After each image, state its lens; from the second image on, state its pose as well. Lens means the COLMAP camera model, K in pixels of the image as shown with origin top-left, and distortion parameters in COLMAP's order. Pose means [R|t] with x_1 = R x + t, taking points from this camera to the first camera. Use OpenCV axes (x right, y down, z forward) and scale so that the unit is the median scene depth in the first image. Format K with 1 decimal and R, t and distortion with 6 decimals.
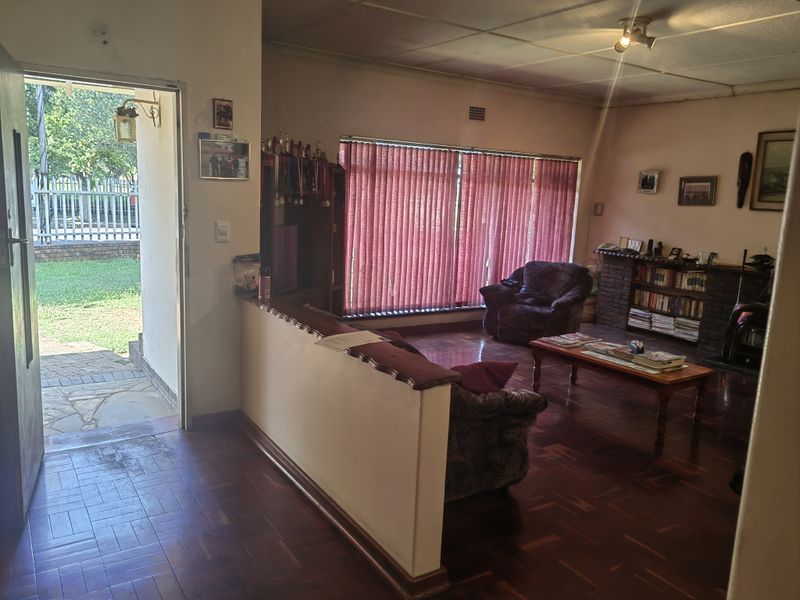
lens RADIAL K [[627.9, 0, 398.6], [0, 627.9, 301.6], [0, 0, 1]] dist [0.004932, -0.000426]
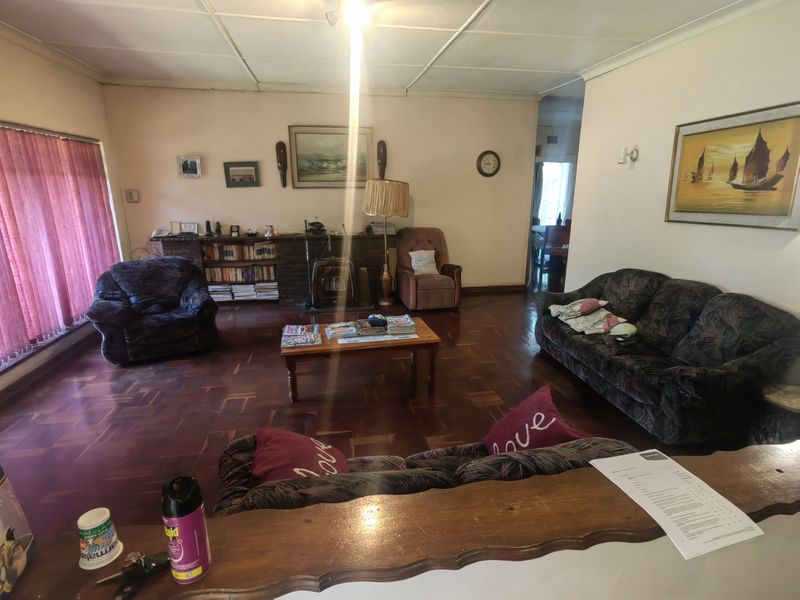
lens RADIAL K [[422.2, 0, 399.8], [0, 422.2, 296.1], [0, 0, 1]] dist [0.001331, 0.000622]
pose [[0.392291, -0.277579, 0.876959, -0.154780], [0.181072, 0.958030, 0.222241, -0.079794], [-0.901843, 0.071609, 0.426089, 0.414010]]
